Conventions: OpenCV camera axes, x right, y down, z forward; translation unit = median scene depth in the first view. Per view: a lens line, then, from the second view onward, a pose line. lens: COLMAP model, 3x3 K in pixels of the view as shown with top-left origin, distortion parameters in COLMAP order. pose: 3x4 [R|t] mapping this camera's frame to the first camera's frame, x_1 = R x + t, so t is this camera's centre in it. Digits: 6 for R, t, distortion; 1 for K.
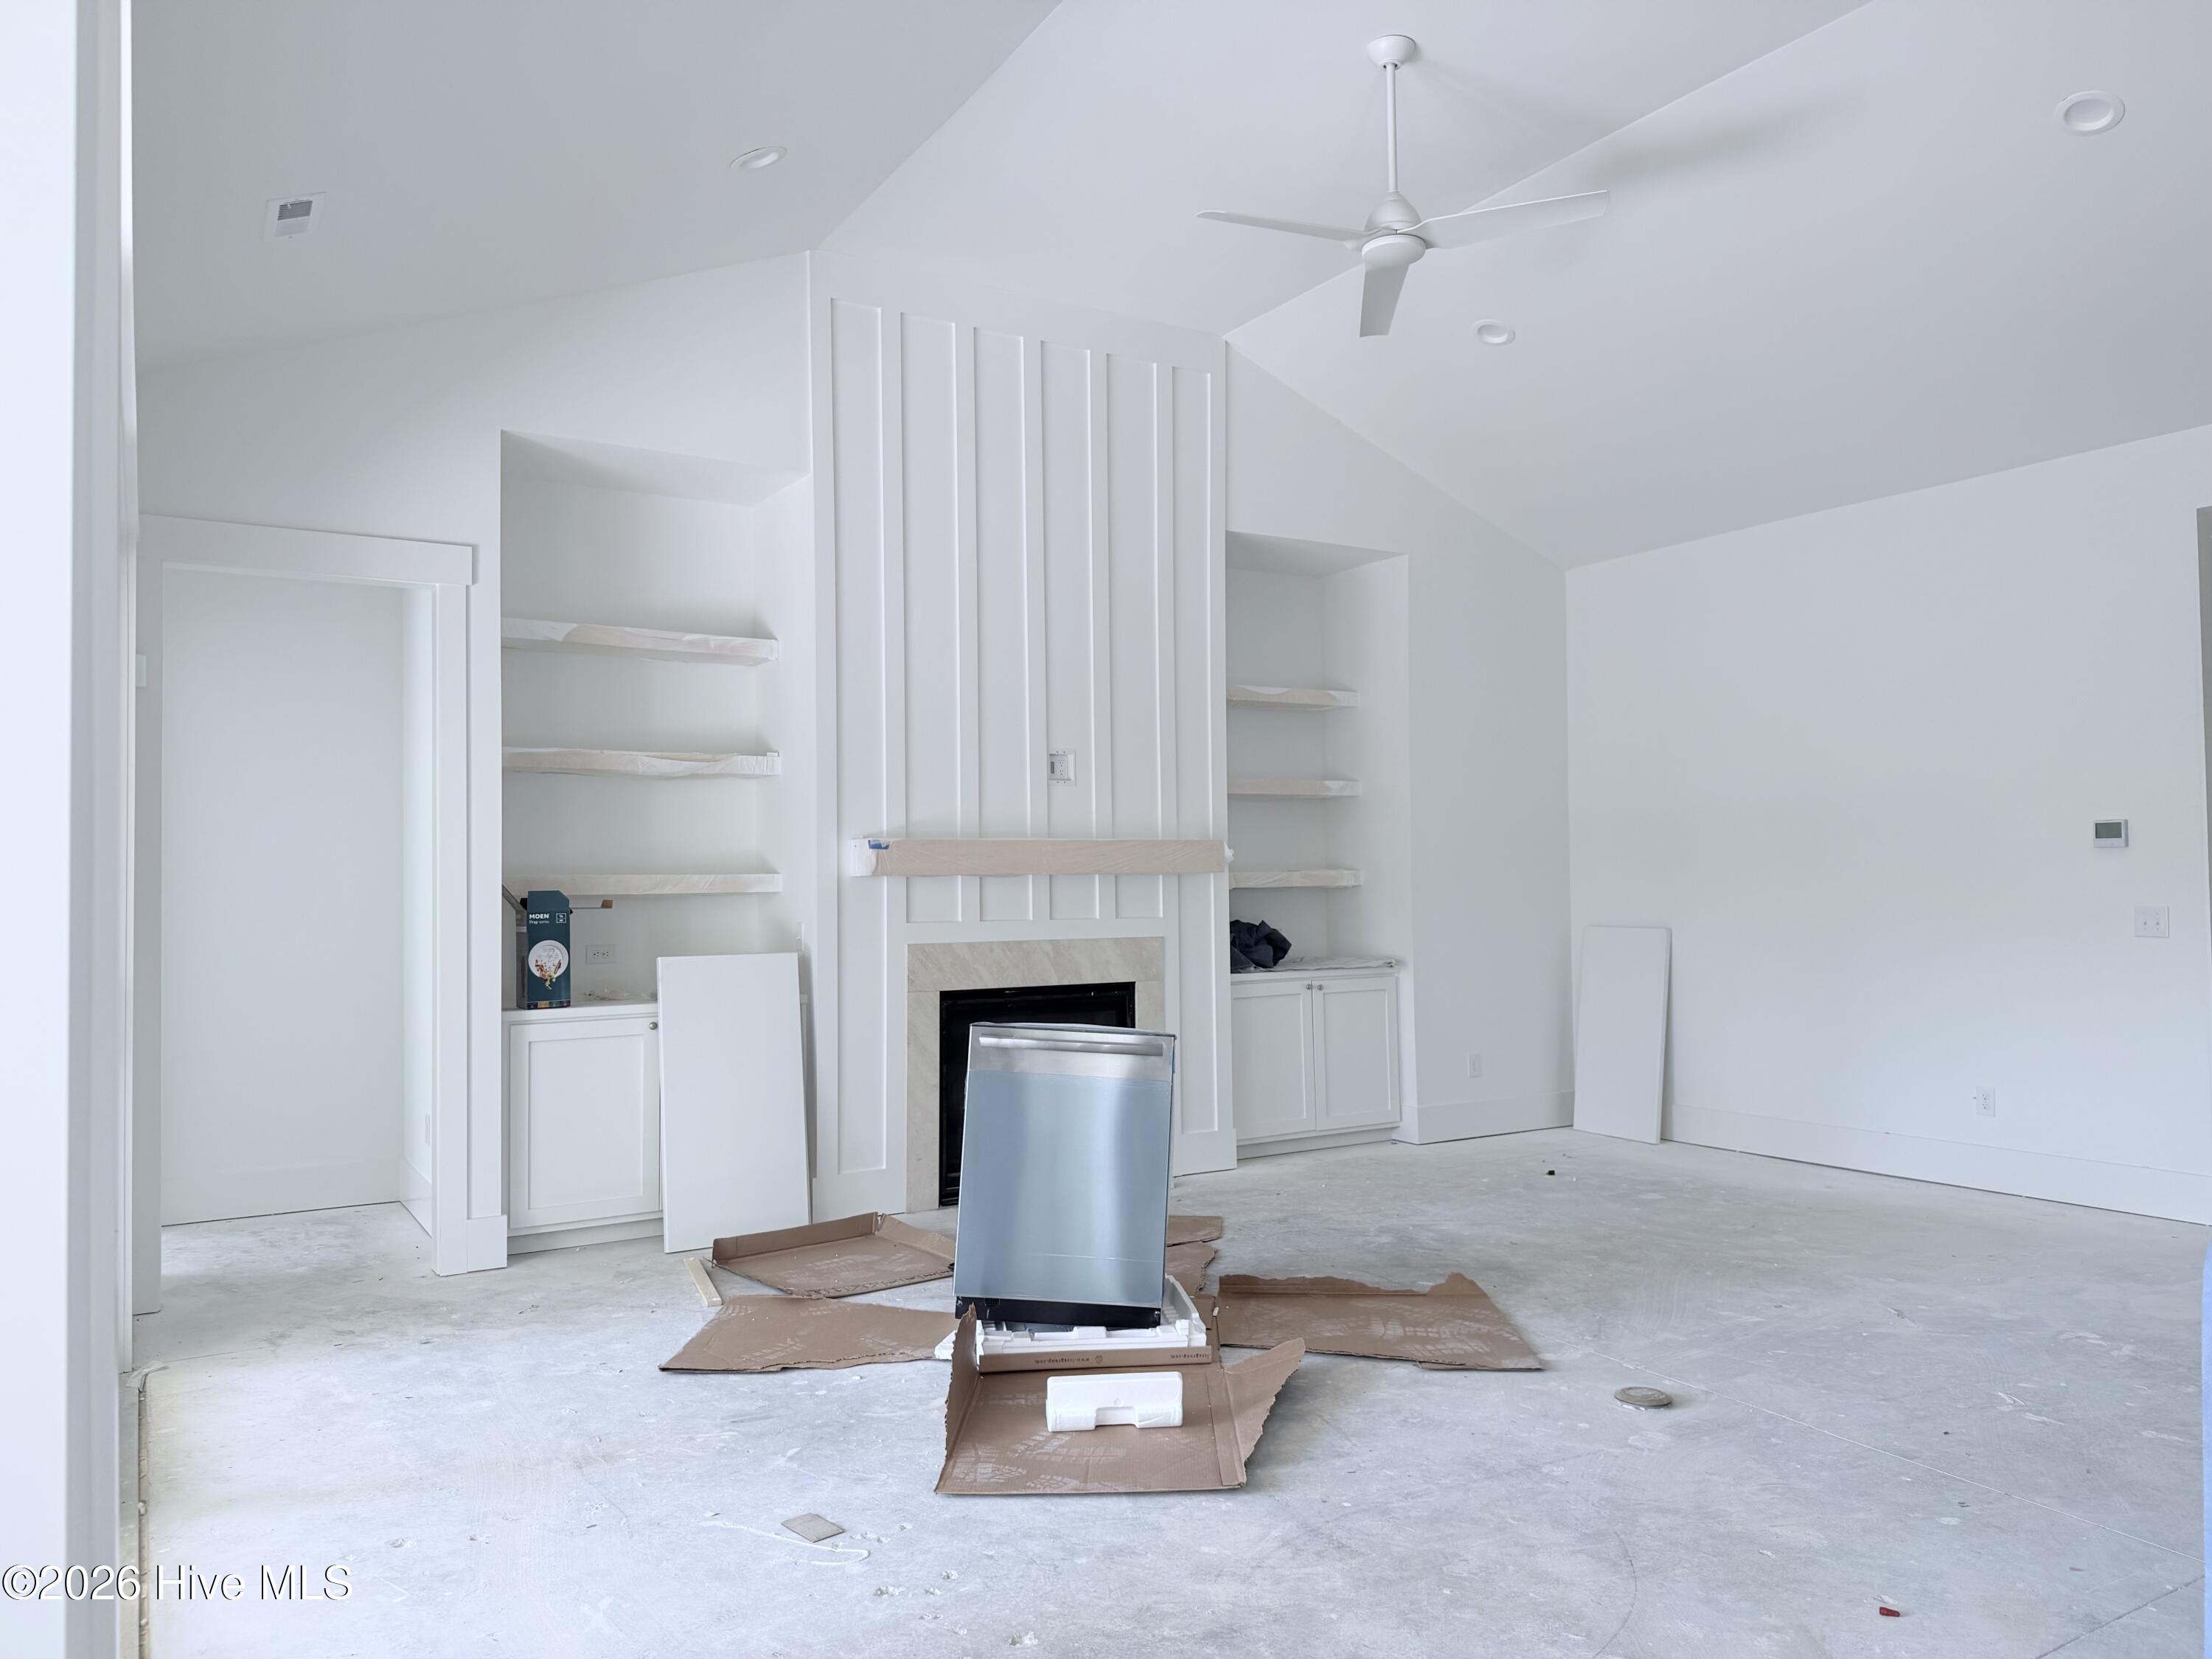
lens RADIAL K [[1600.0, 0, 1106.0], [0, 1600.0, 829.5], [0, 0, 1]] dist [-0.003471, -0.003090]
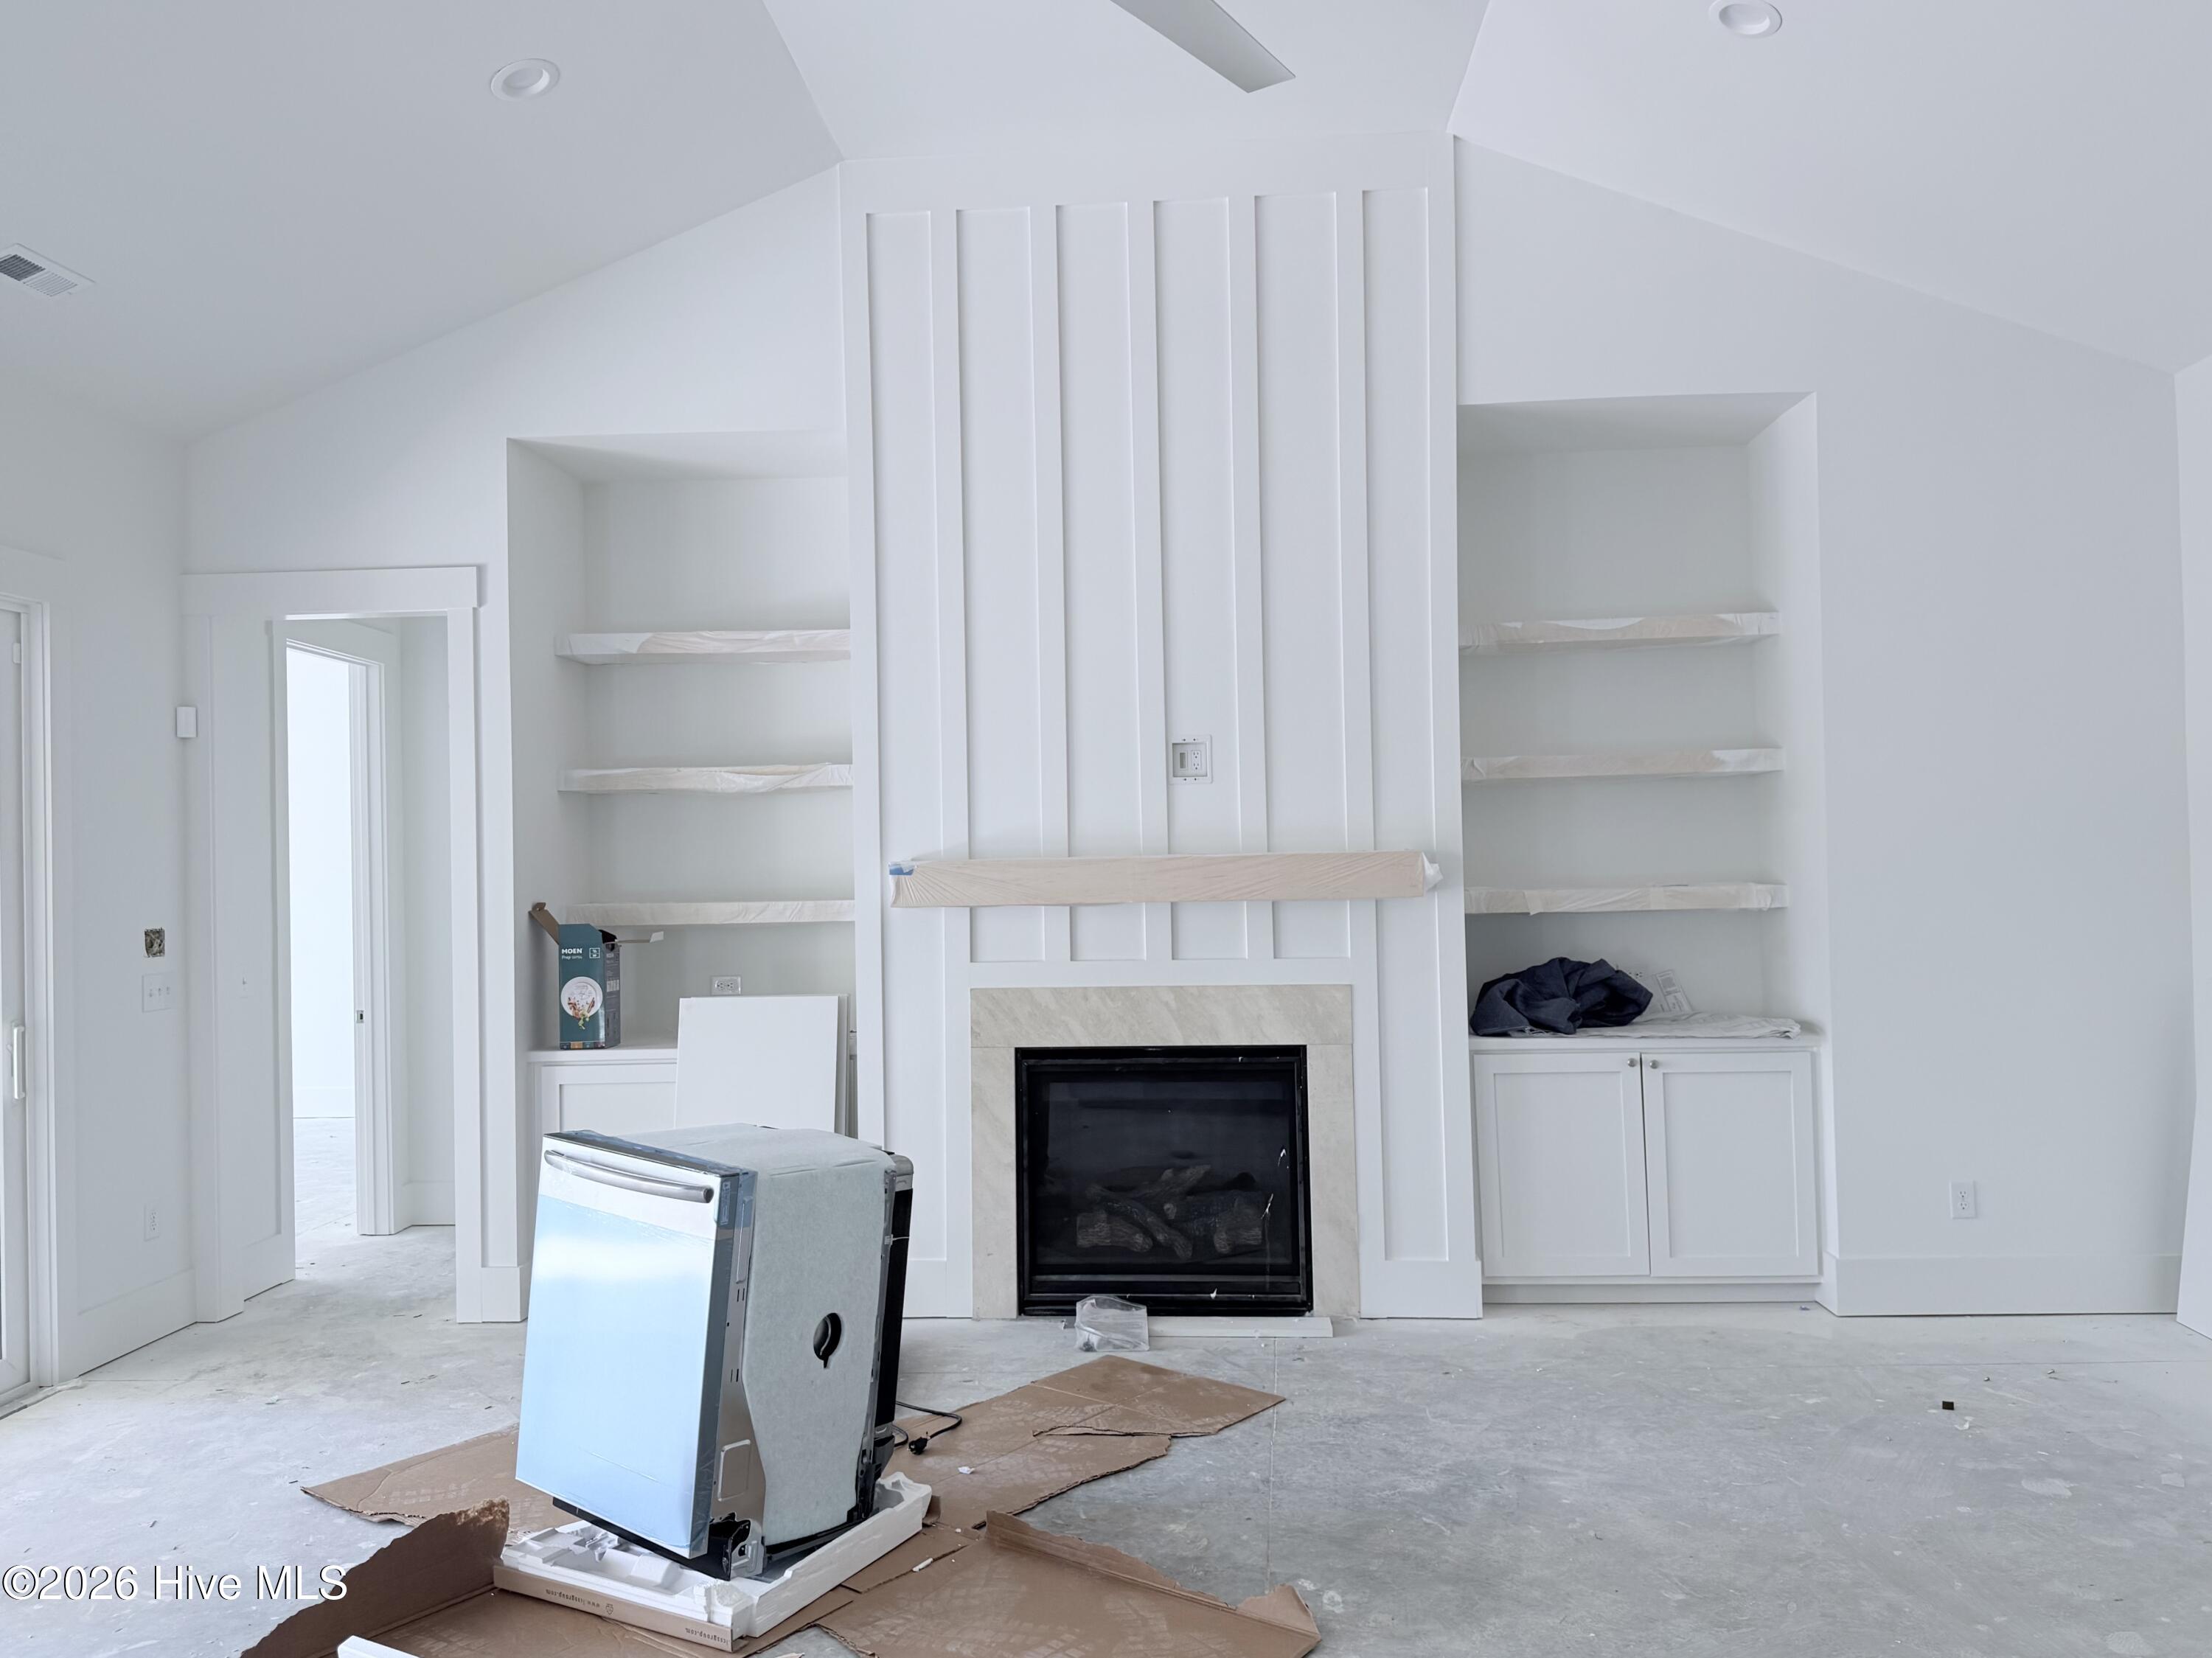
lens RADIAL K [[1660.9, 0, 1106.0], [0, 1660.9, 829.0], [0, 0, 1]] dist [0.052471, -0.051493]
pose [[0.802441, -0.017344, -0.596479, 0.427468], [0.030725, 0.999453, 0.012273, -0.017598], [0.595940, -0.028175, 0.802535, 0.352767]]
